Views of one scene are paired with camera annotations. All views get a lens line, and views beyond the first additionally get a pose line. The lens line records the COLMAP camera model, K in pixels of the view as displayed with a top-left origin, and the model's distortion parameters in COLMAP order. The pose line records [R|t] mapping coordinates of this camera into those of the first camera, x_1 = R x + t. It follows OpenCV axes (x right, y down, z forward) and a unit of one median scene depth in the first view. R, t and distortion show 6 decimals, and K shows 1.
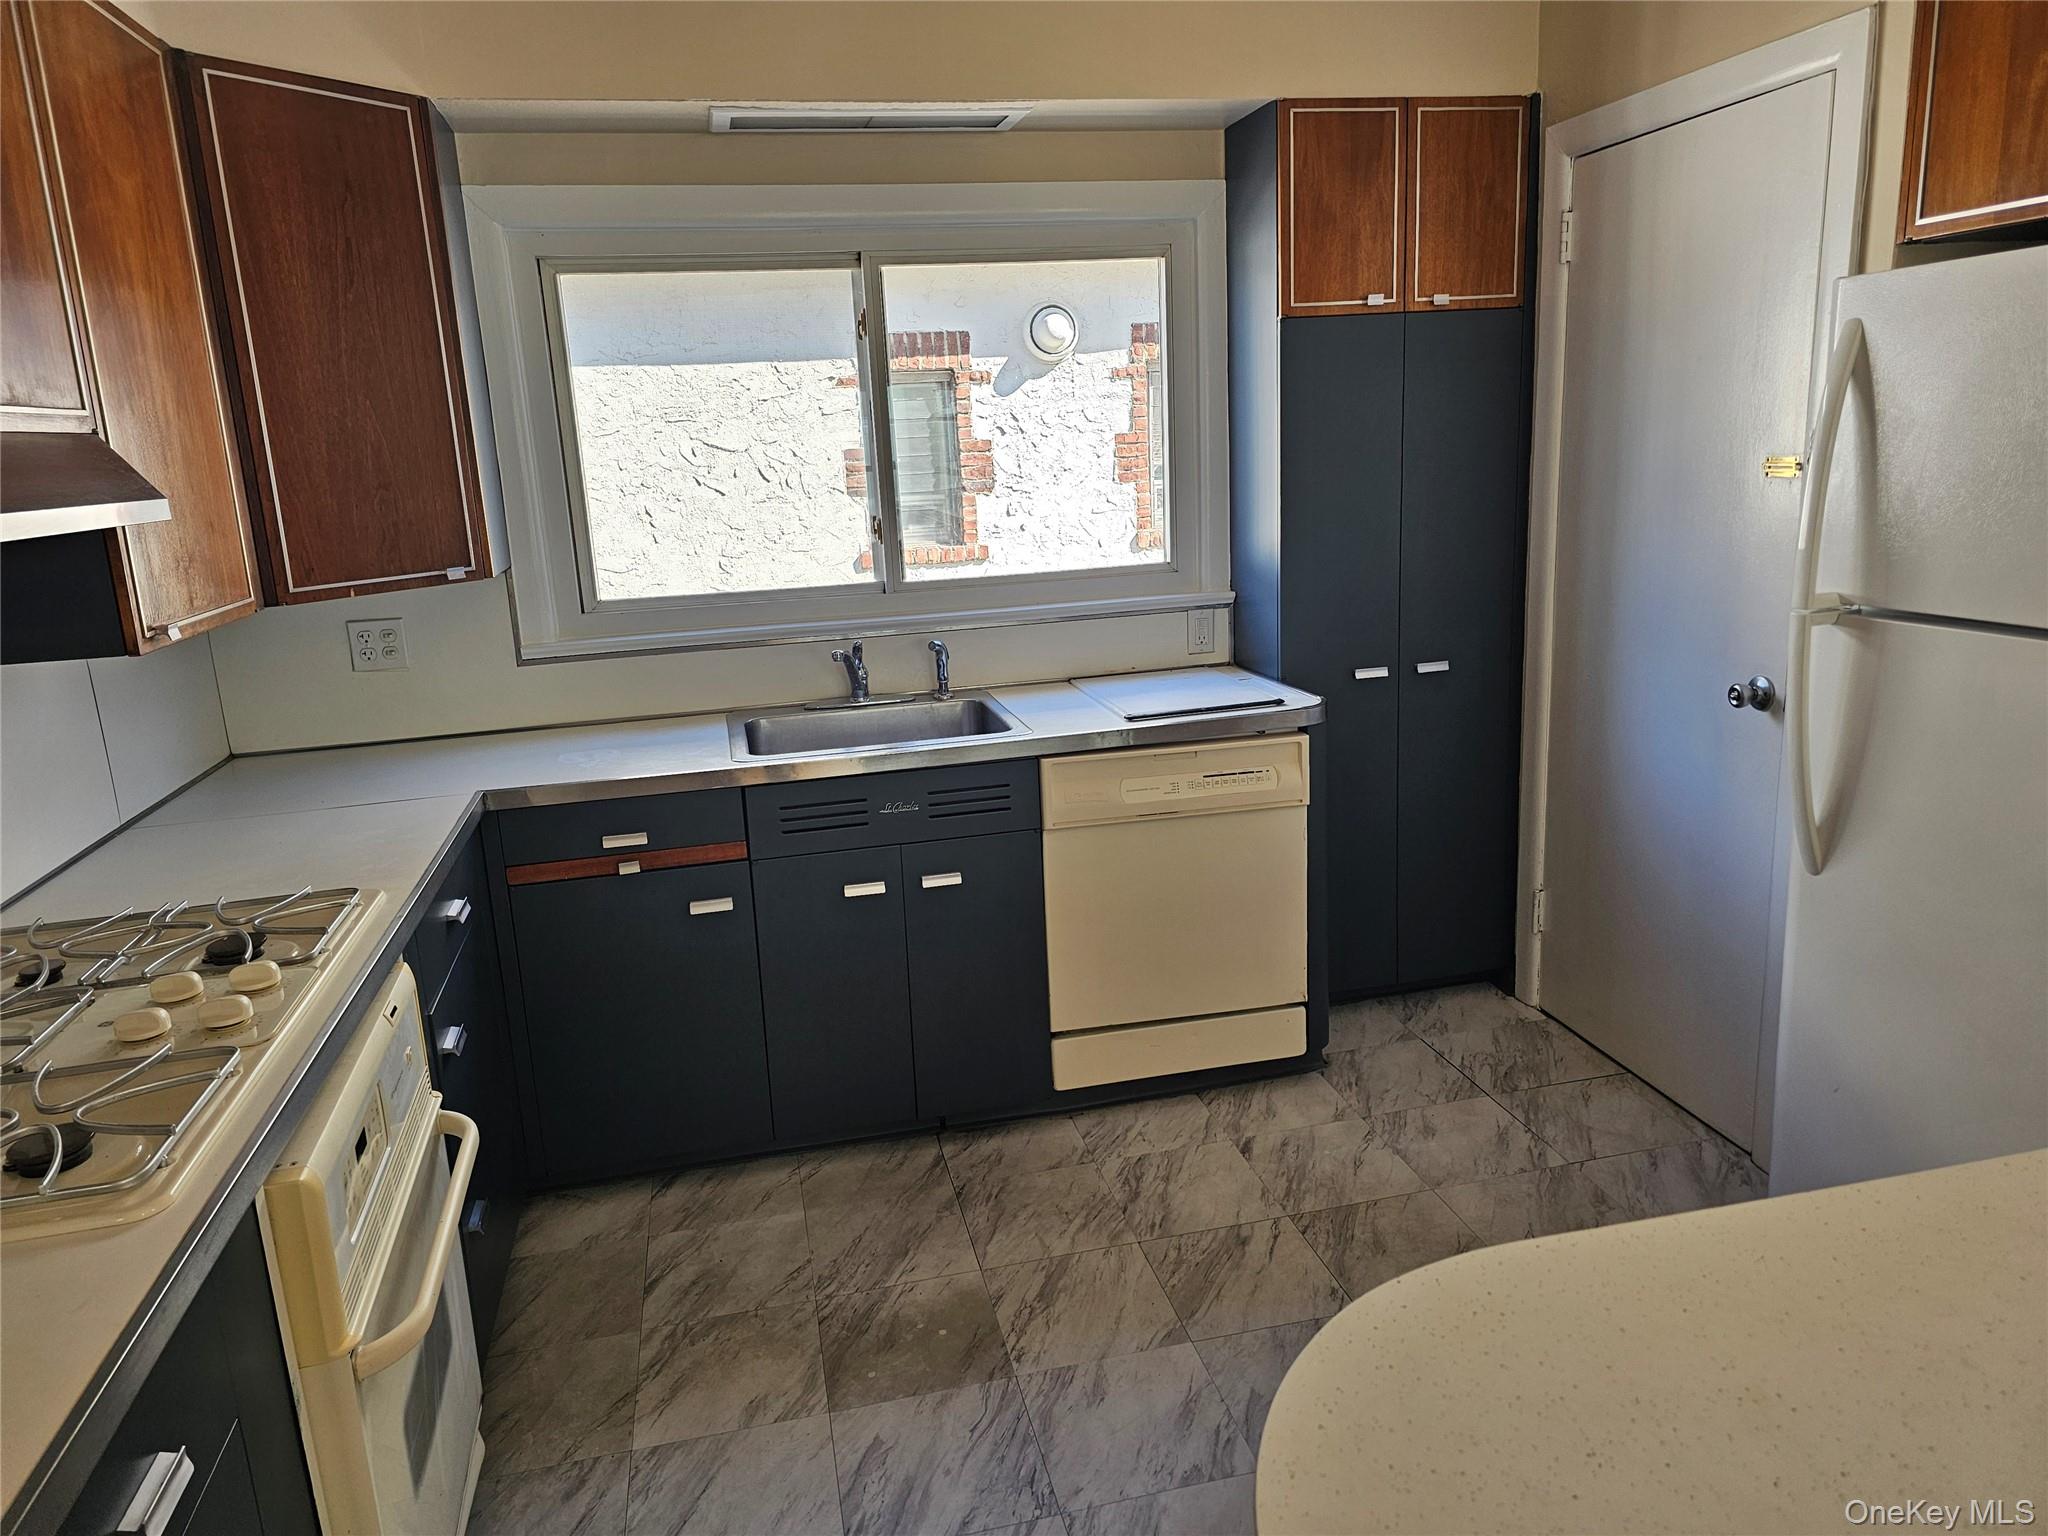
lens RADIAL K [[1382.6, 0, 1018.2], [0, 1382.6, 764.2], [0, 0, 1]] dist [0.068059, -0.053648]
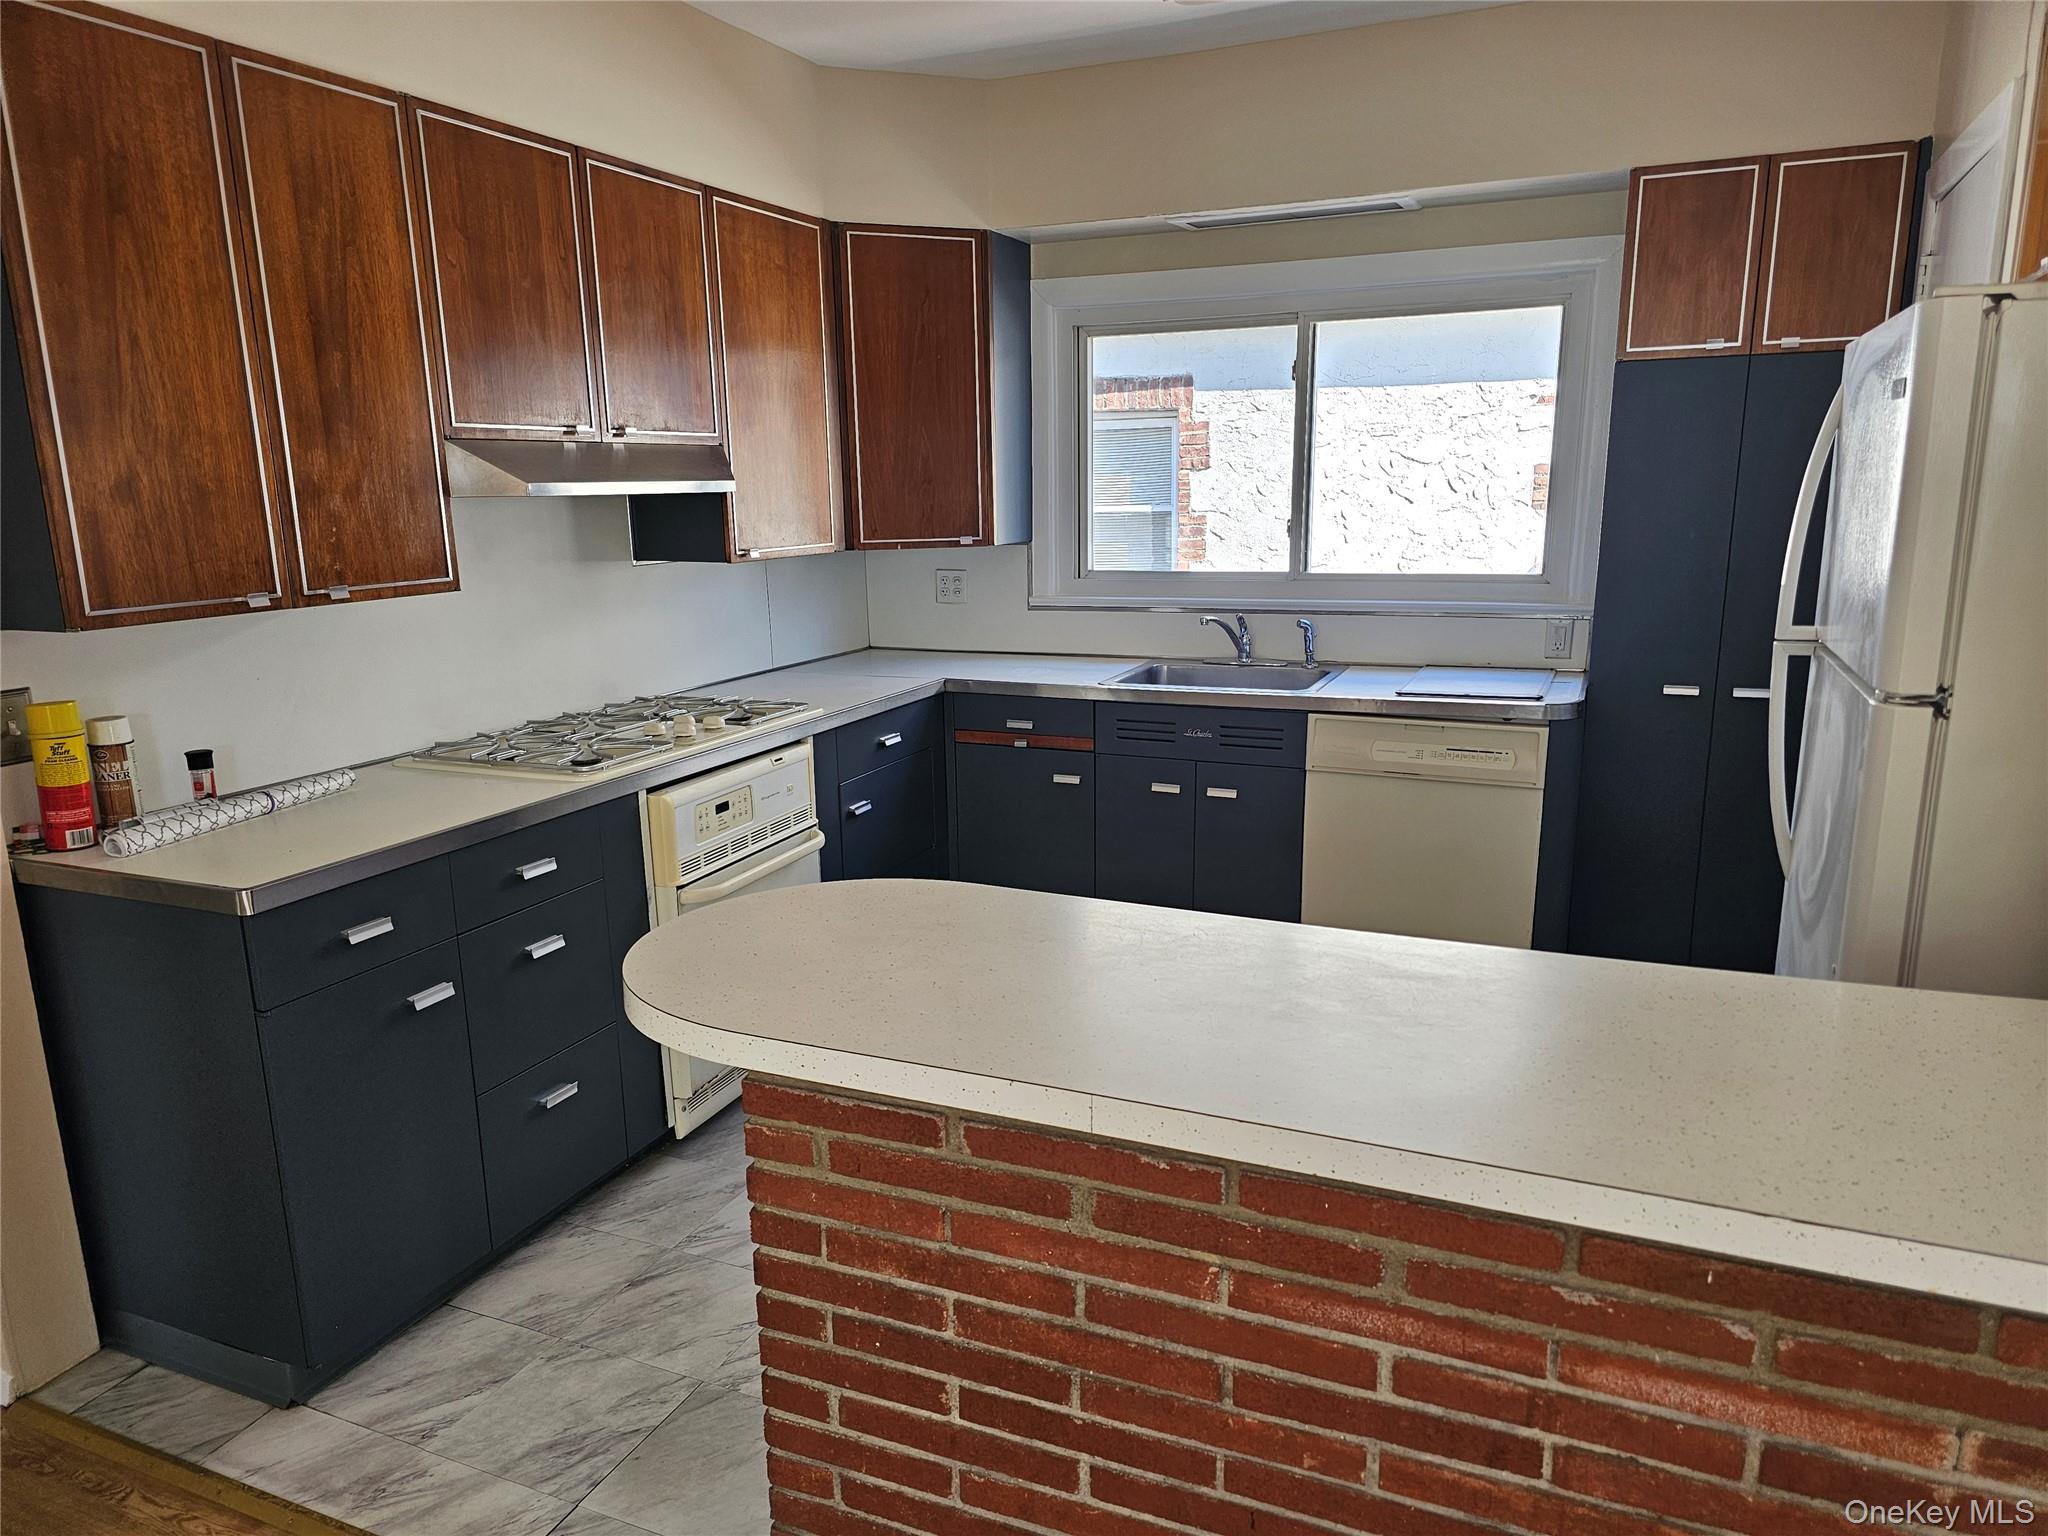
lens RADIAL K [[1382.6, 0, 1043.9], [0, 1382.6, 811.2], [0, 0, 1]] dist [0.068059, -0.053648]
pose [[0.810655, 0.175552, -0.558587, 0.516376], [-0.160041, 0.984101, 0.077022, 0.024415], [0.563227, 0.026959, 0.825862, -0.188287]]
